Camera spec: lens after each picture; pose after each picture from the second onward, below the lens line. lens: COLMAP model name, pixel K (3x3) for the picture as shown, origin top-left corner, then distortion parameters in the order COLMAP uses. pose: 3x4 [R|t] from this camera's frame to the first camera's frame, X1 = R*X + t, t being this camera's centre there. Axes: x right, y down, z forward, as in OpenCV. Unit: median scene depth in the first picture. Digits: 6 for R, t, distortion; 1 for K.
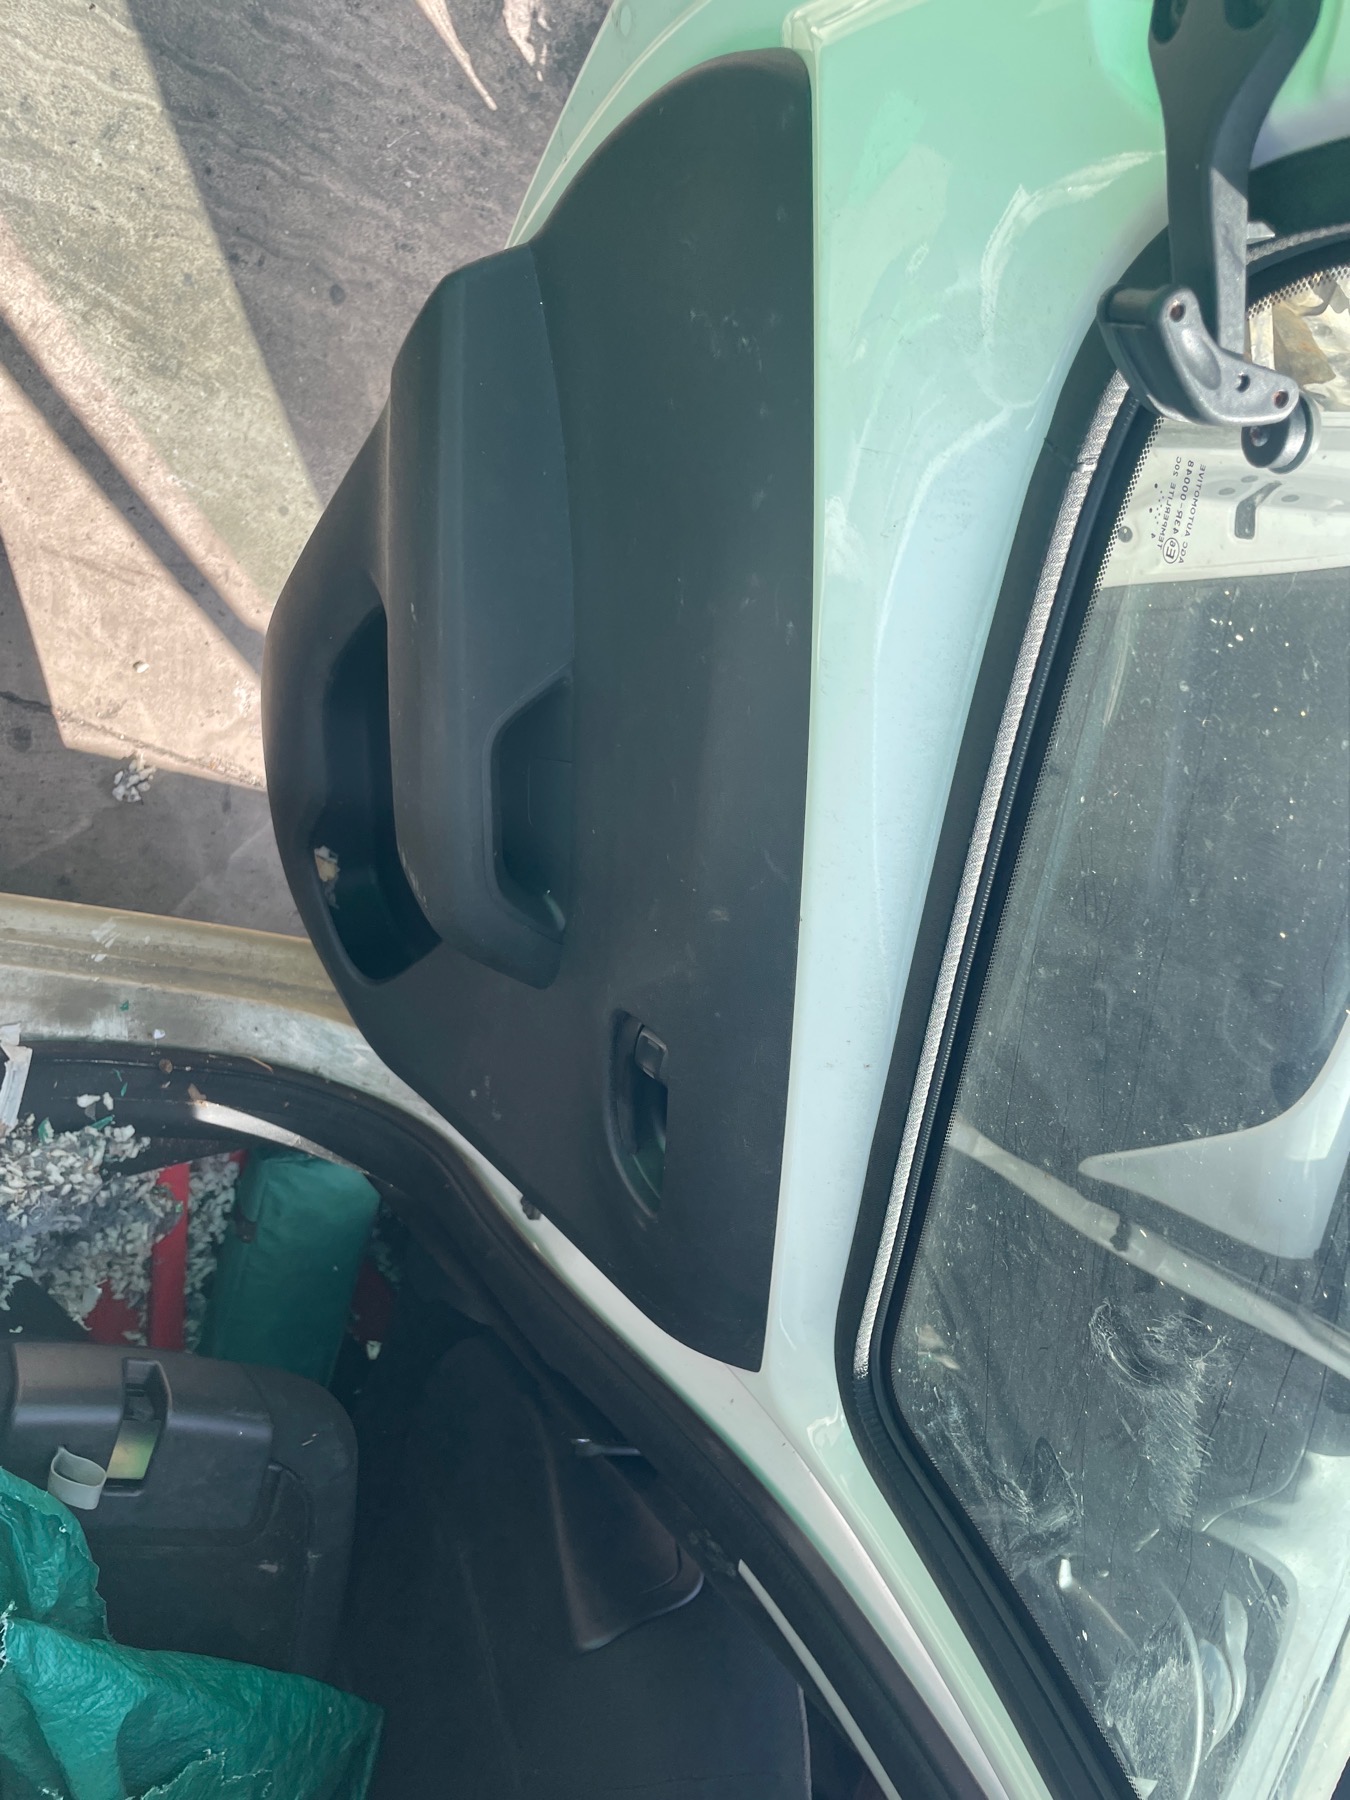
lens RADIAL K [[1366.0, 0, 673.5], [0, 1366.0, 898.6], [0, 0, 1]] dist [0.074532, -0.100971]
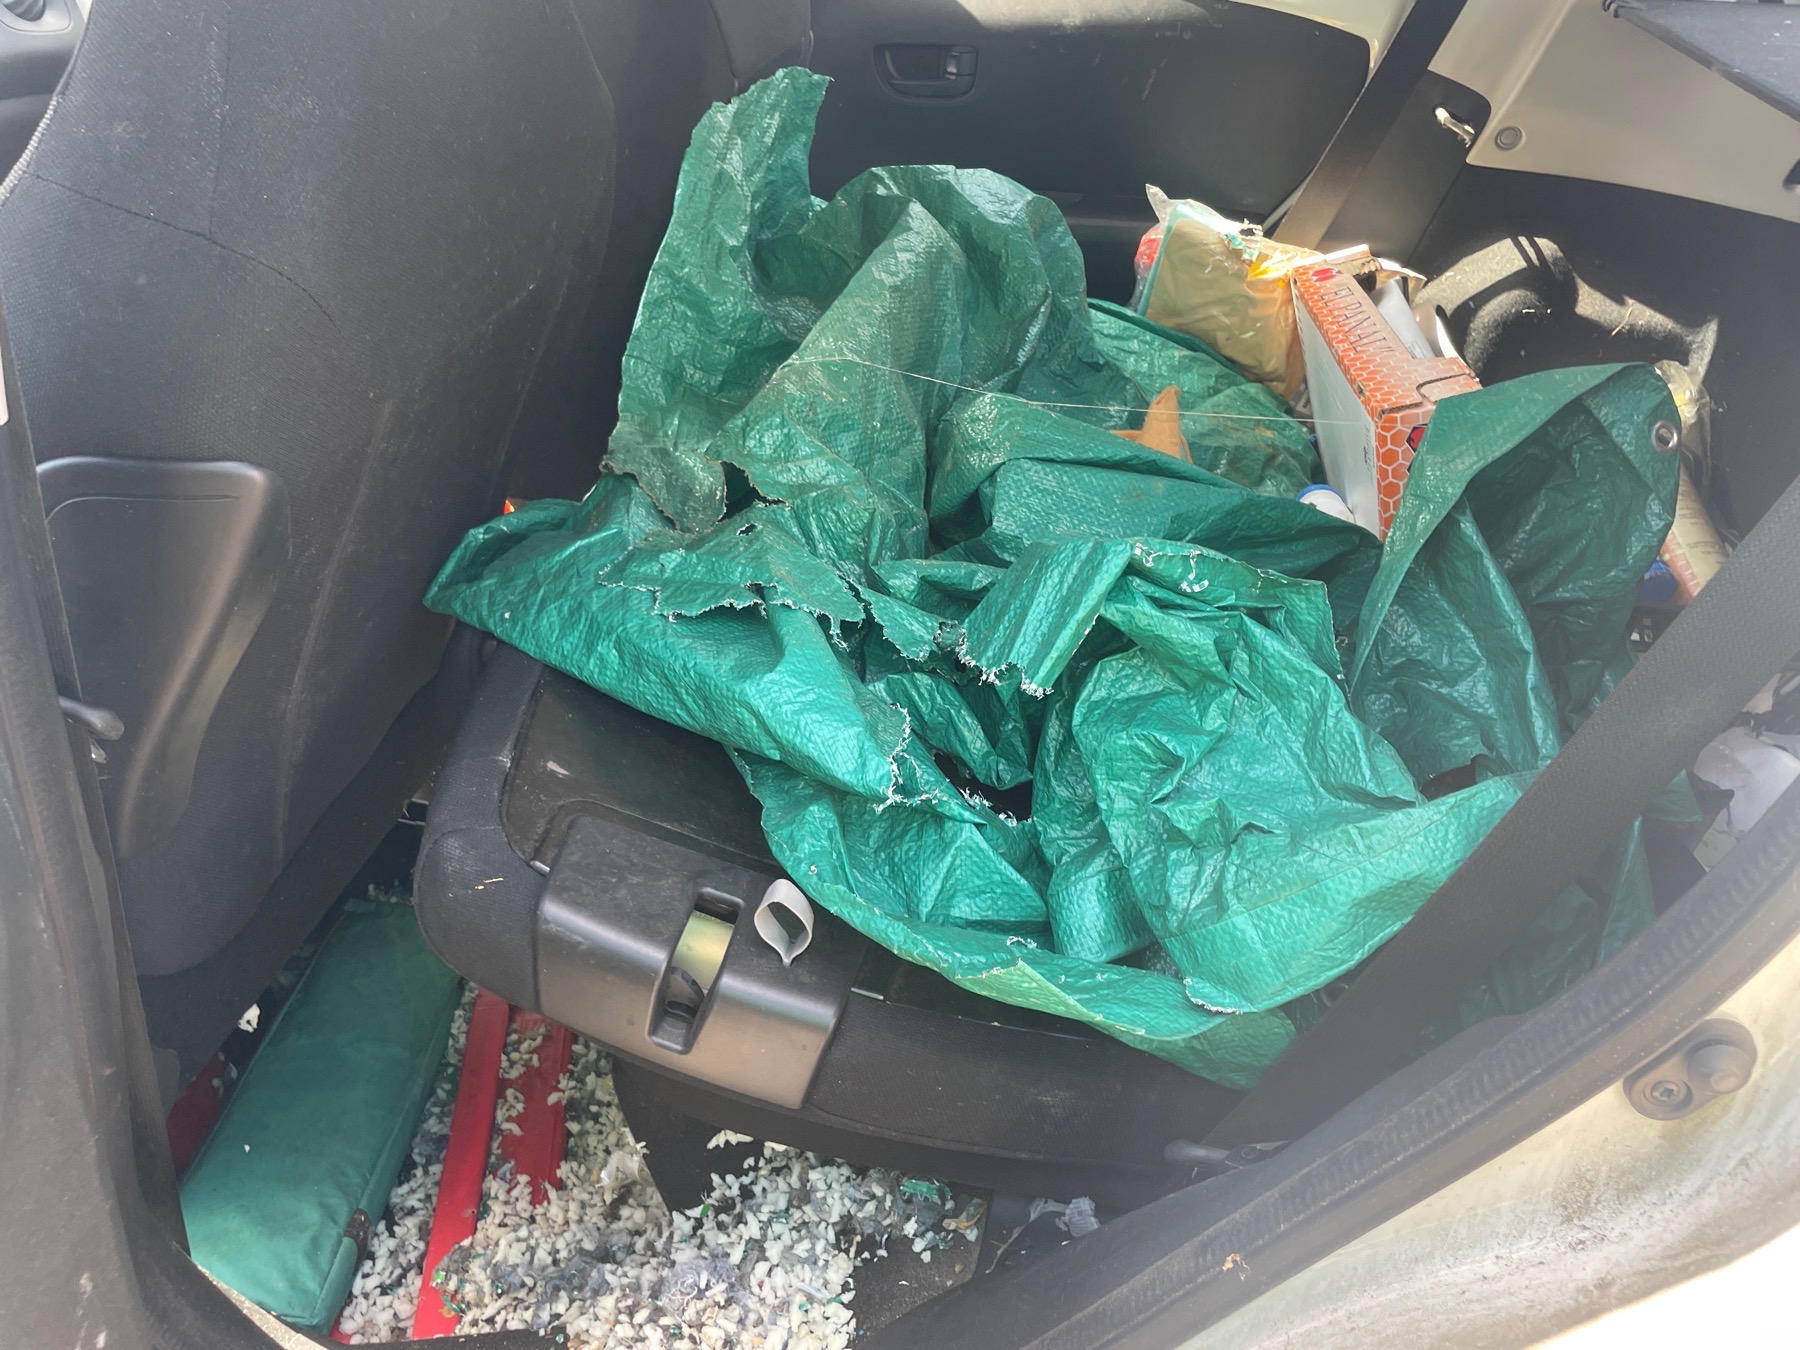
lens RADIAL K [[1366.0, 0, 896.6], [0, 1366.0, 661.5], [0, 0, 1]] dist [0.074532, -0.100971]
pose [[-0.696620, -0.452717, -0.556569, 0.038518], [-0.003049, -0.773894, 0.633307, 0.005942], [-0.717434, 0.442871, 0.537730, 0.266974]]
